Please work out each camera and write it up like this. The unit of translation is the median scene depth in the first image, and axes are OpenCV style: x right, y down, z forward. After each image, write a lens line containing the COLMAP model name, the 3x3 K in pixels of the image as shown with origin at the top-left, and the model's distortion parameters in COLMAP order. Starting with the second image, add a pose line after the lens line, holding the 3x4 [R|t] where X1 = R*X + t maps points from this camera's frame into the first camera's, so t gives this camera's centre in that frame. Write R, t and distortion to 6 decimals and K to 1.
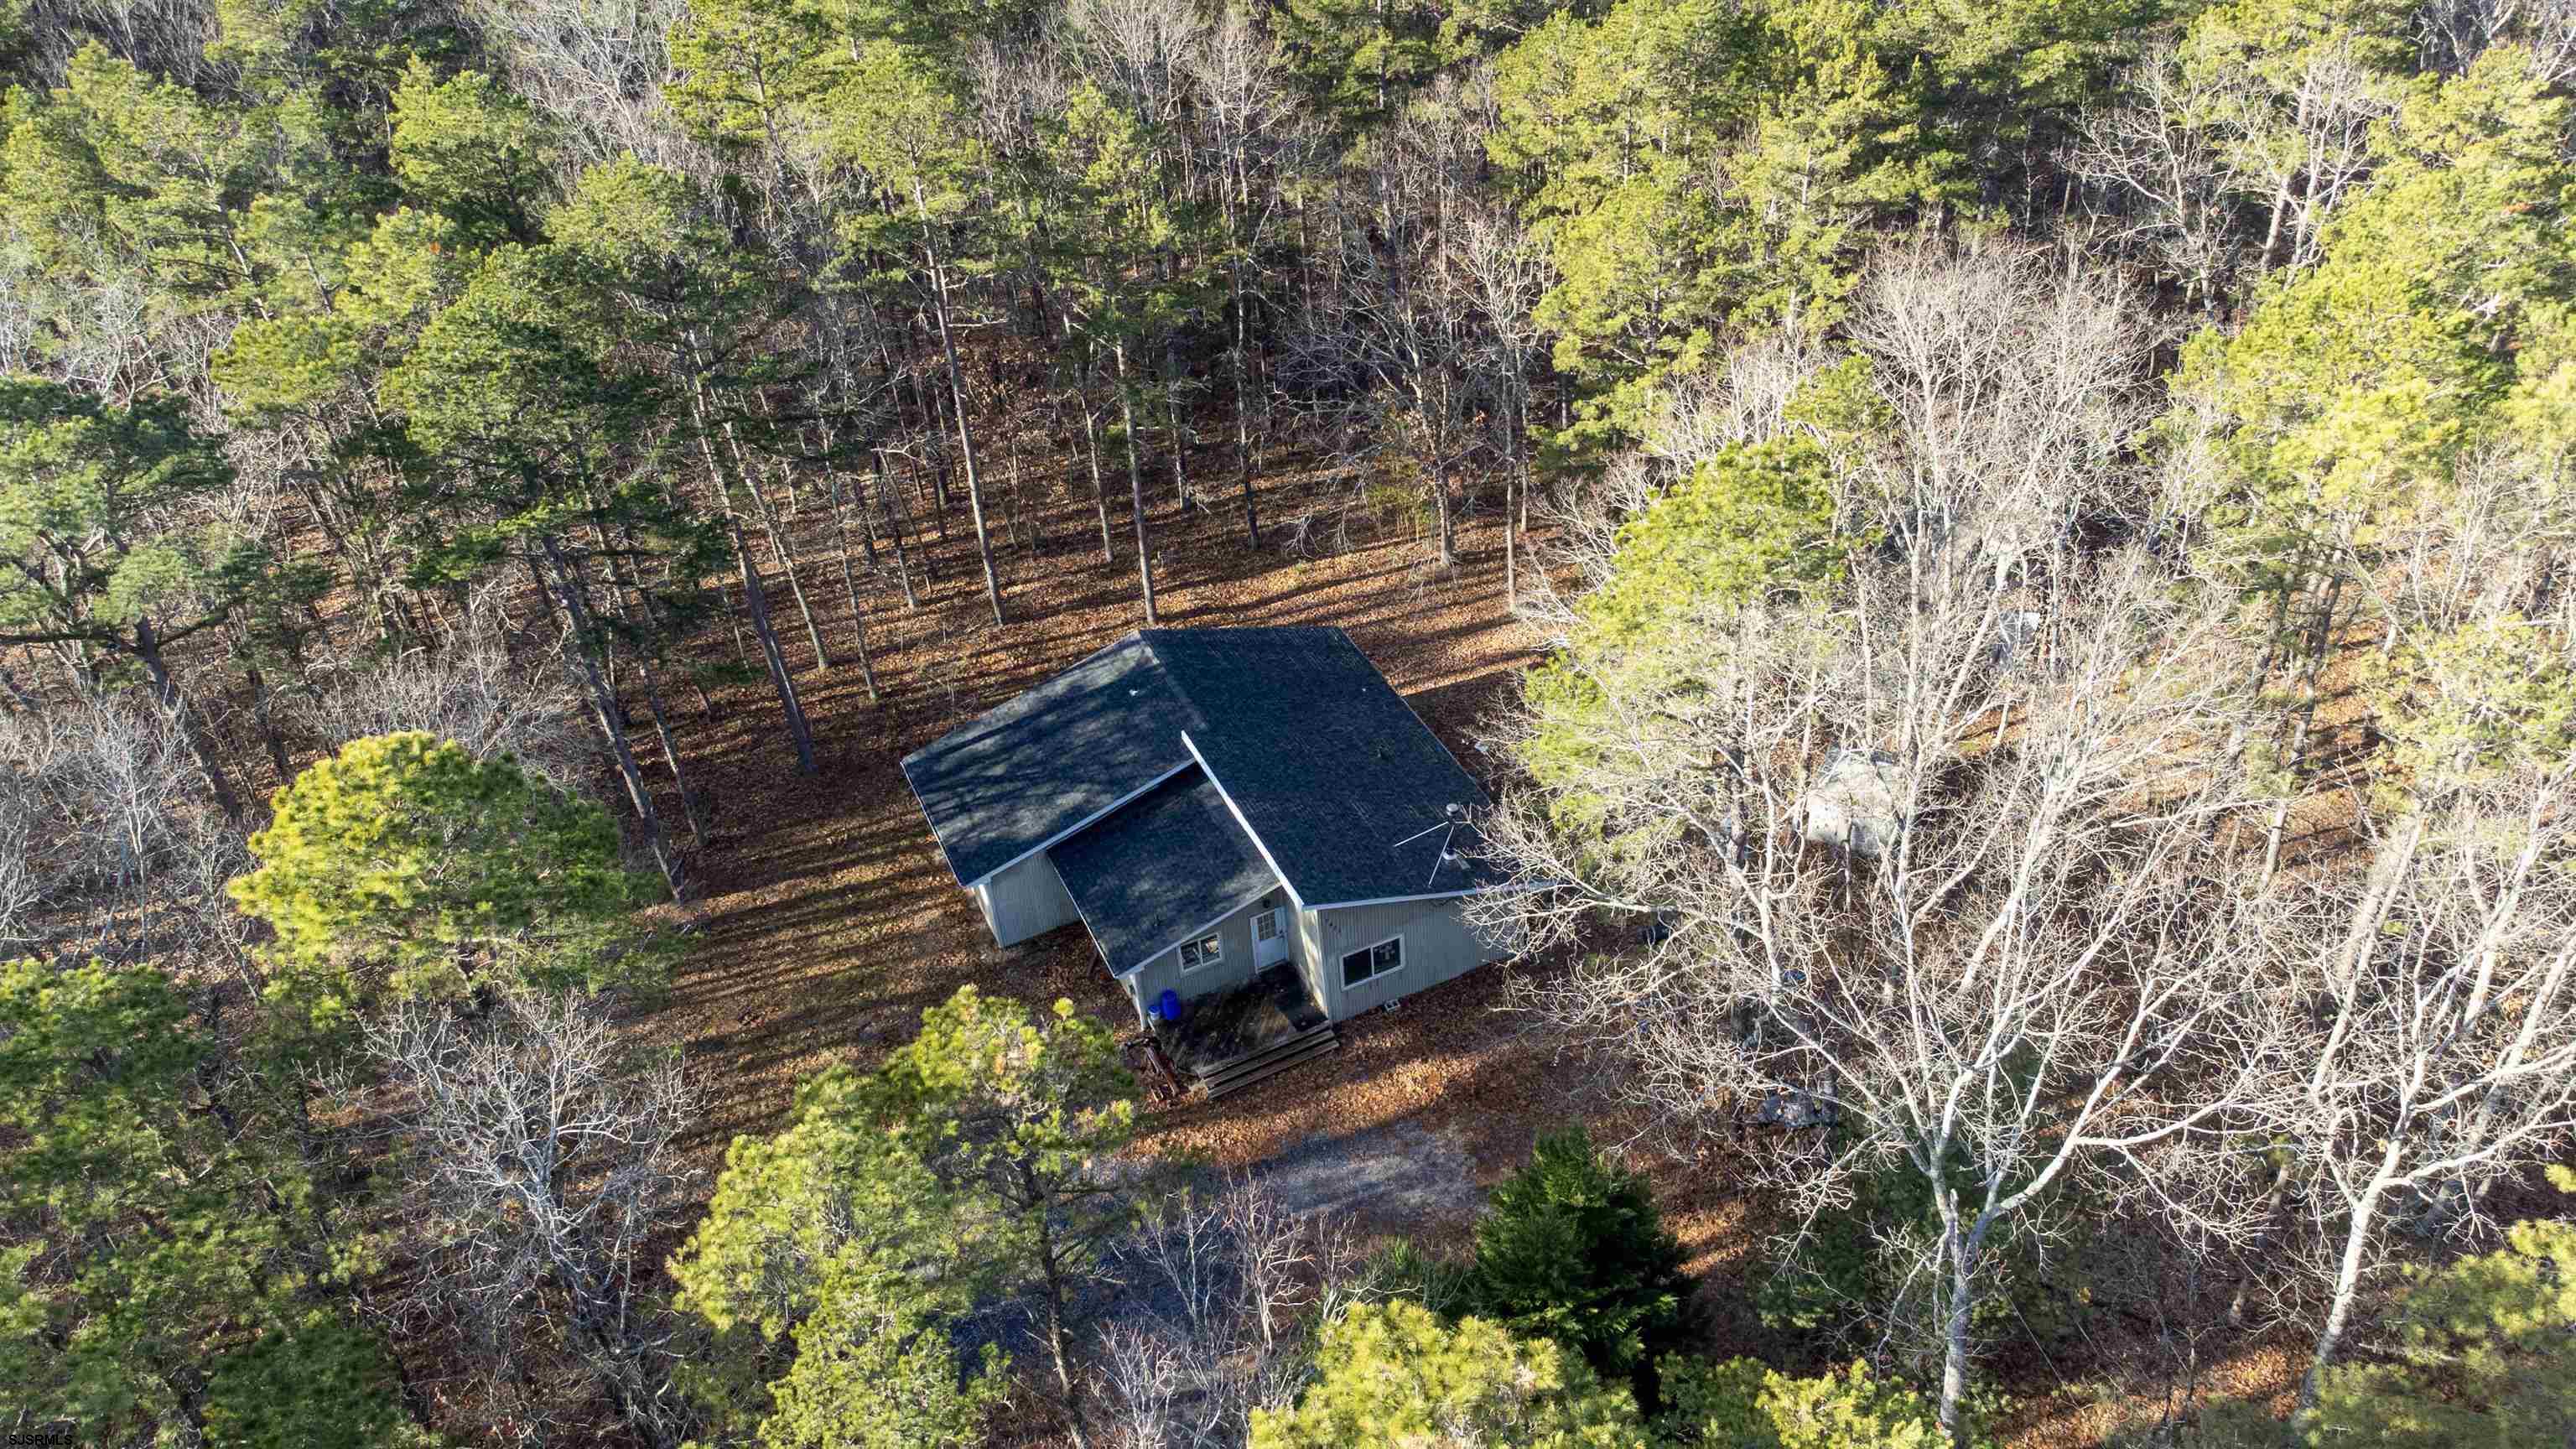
lens RADIAL K [[1927.3, 0, 1288.0], [0, 1927.3, 724.5], [0, 0, 1]] dist [0.089808, -0.075183]
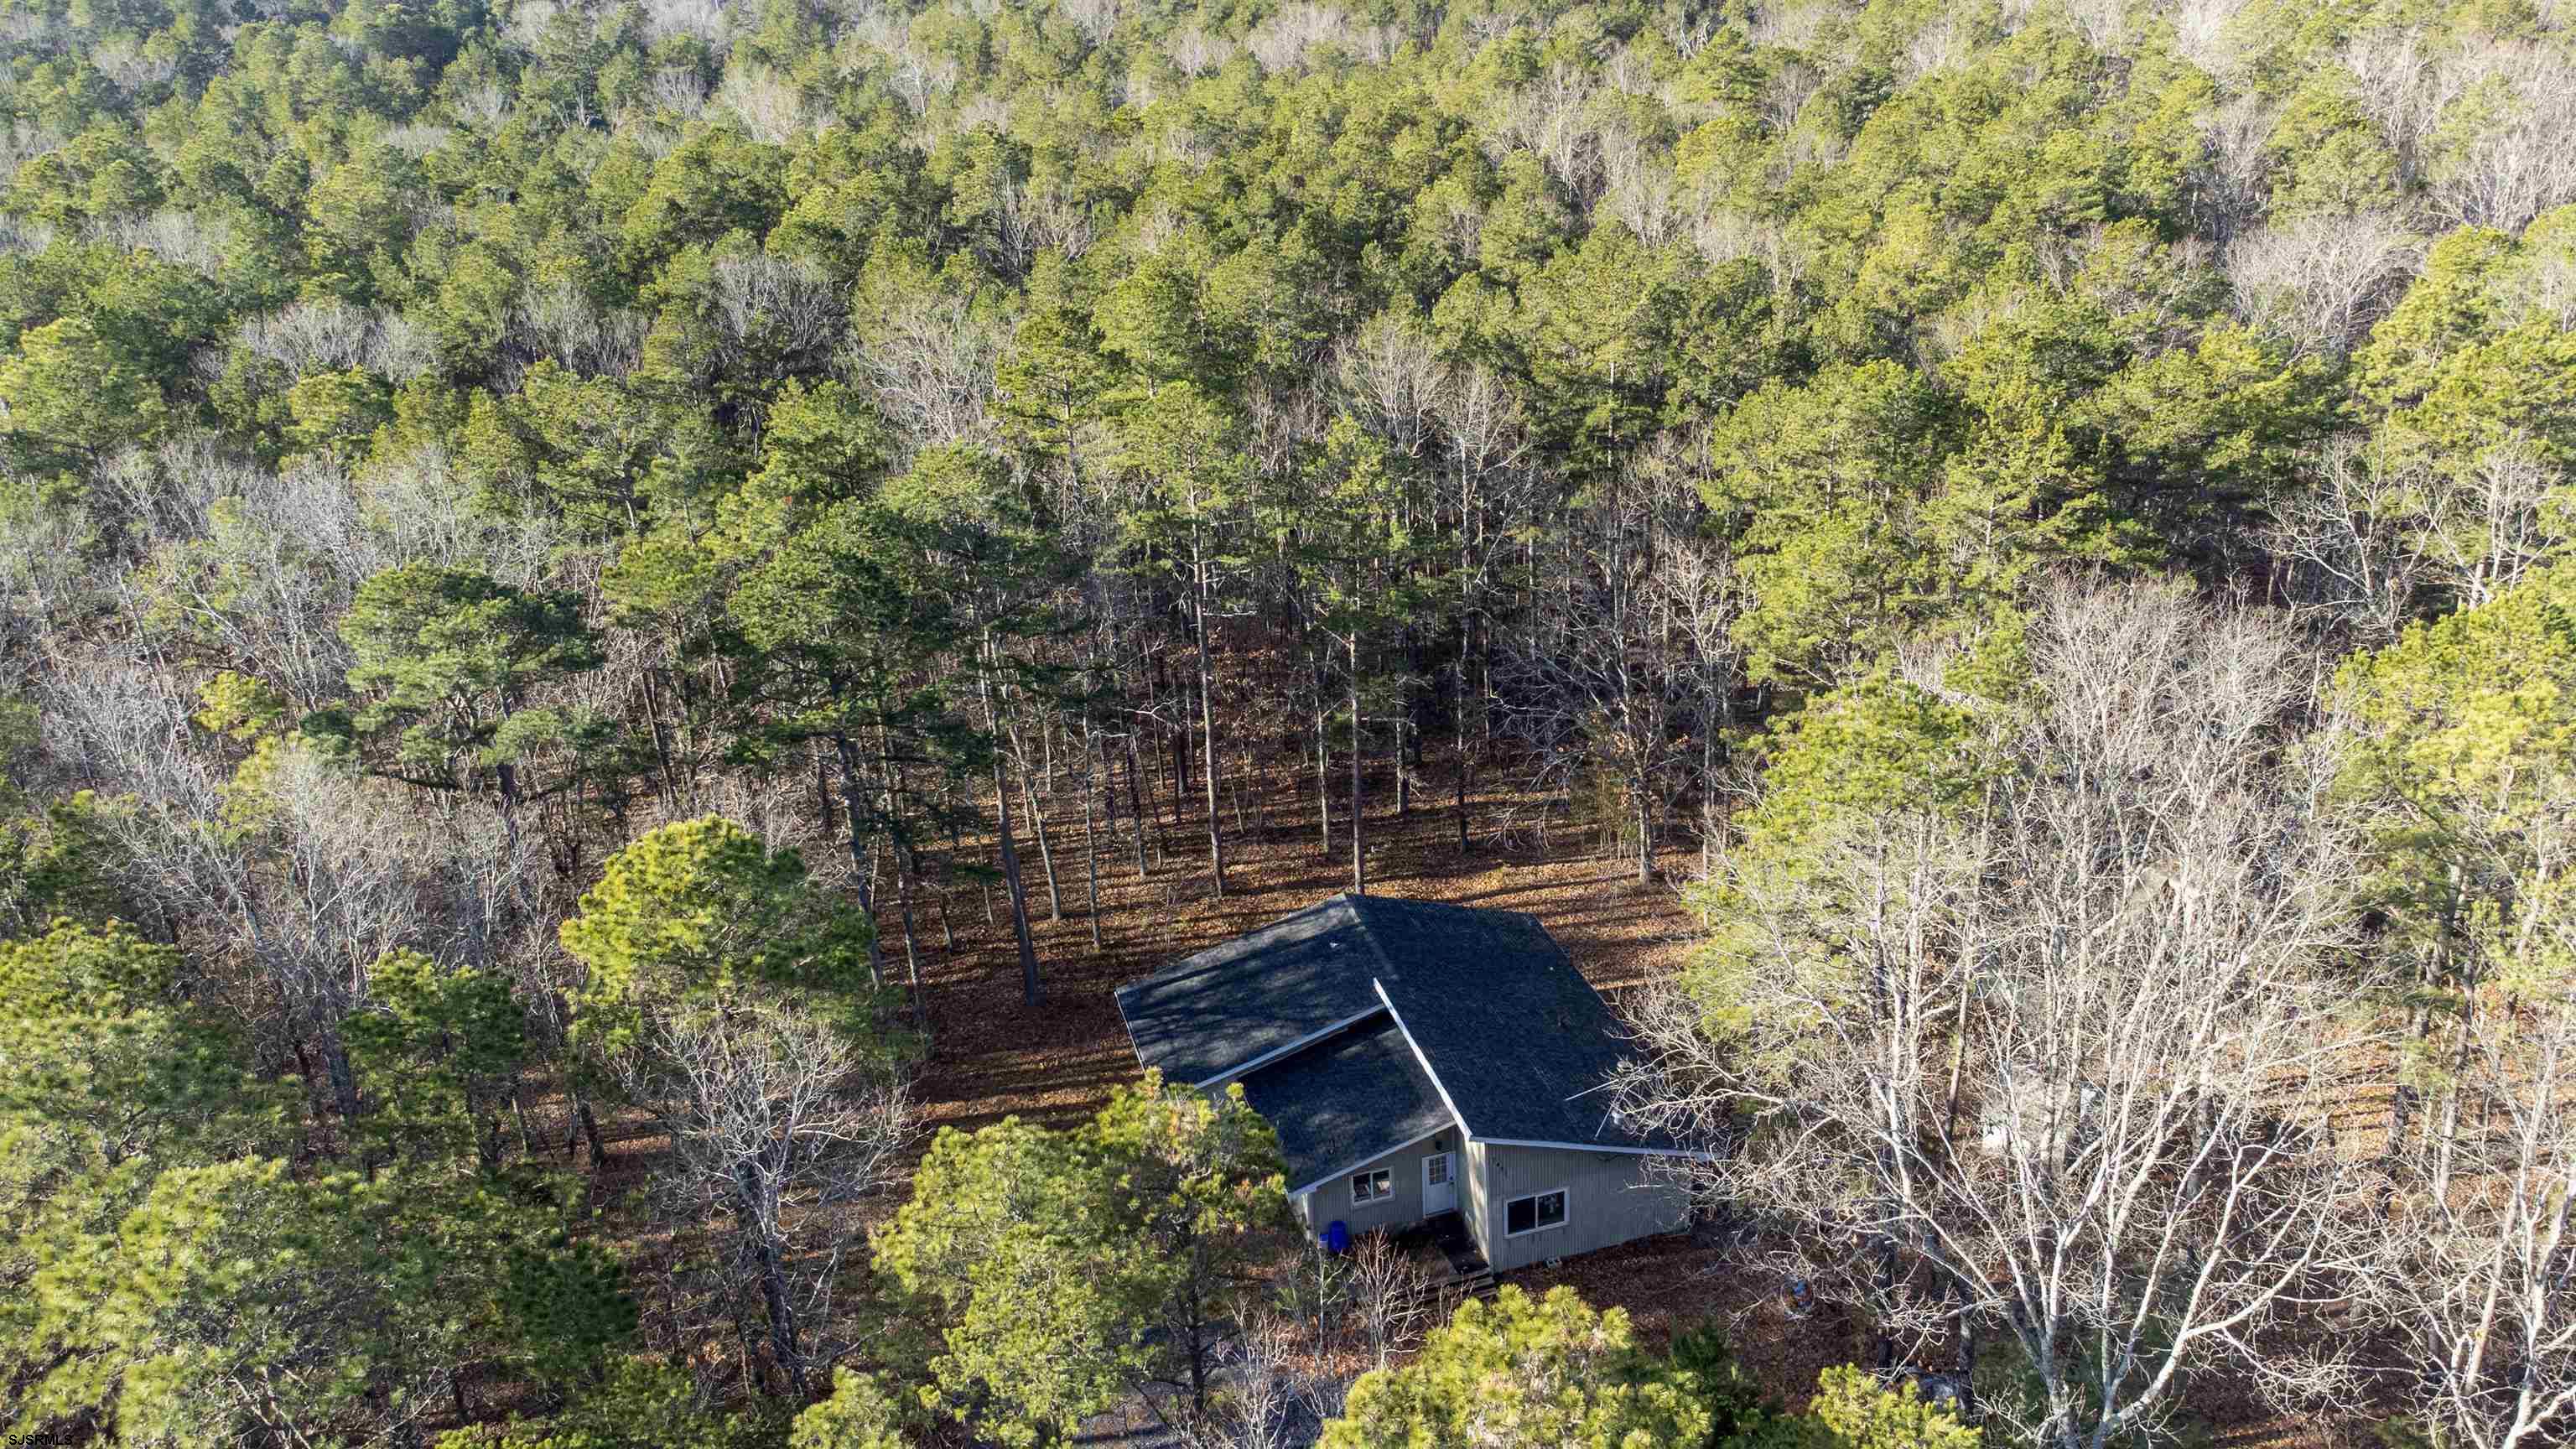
lens RADIAL K [[1914.6, 0, 1296.1], [0, 1914.6, 736.4], [0, 0, 1]] dist [0.062025, -0.009534]
pose [[0.989388, 0.077816, -0.122703, 0.021221], [-0.101234, 0.974966, -0.197973, 0.084575], [0.104226, 0.208294, 0.972497, -0.064851]]
